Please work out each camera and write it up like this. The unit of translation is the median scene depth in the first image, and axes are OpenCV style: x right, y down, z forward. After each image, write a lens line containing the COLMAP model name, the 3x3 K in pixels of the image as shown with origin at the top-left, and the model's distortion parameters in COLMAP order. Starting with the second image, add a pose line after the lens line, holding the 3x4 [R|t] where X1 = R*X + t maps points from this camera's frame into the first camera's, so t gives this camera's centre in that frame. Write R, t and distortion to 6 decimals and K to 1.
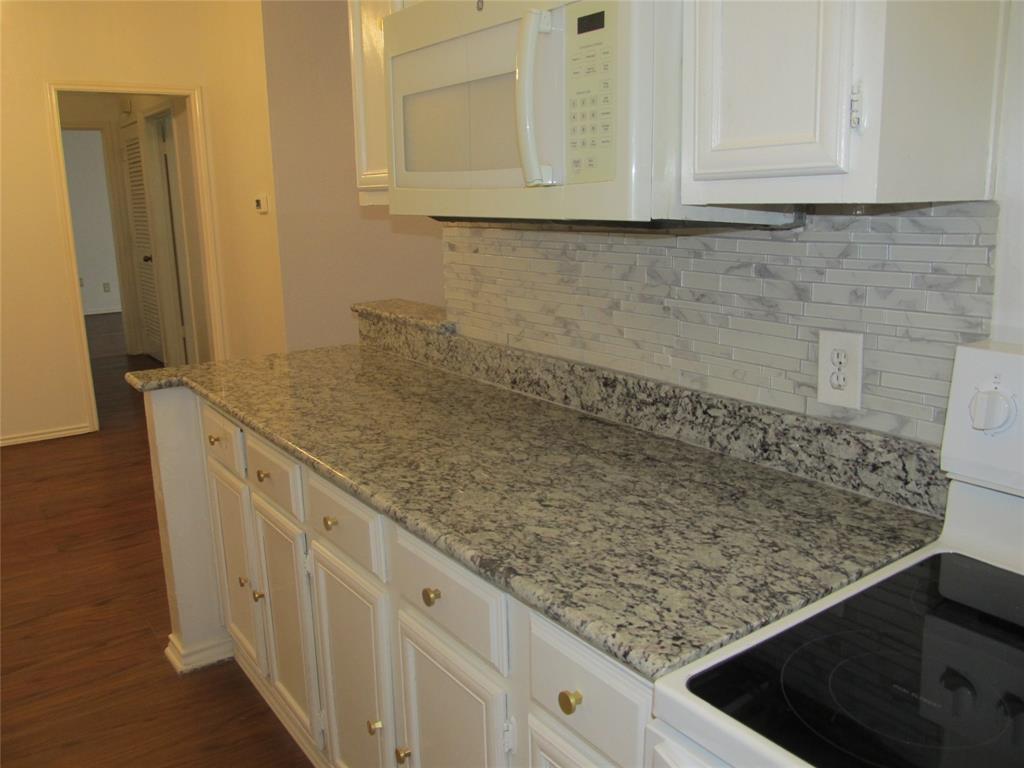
lens RADIAL K [[846.9, 0, 512.5], [0, 846.9, 383.1], [0, 0, 1]] dist [-0.068292, 0.024636]
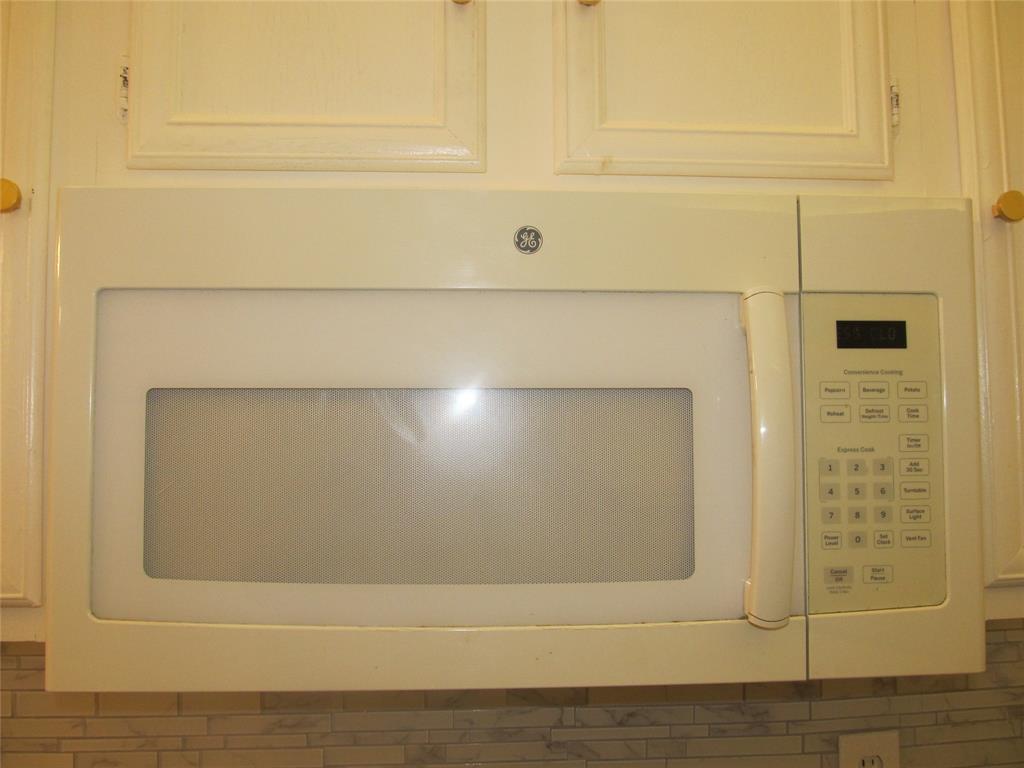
lens RADIAL K [[846.9, 0, 512.0], [0, 846.9, 383.8], [0, 0, 1]] dist [-0.068292, 0.024636]
pose [[0.529899, 0.059968, 0.845938, -0.487738], [0.182315, 0.966119, -0.182691, -0.314489], [-0.828232, 0.251034, 0.501012, 0.861112]]
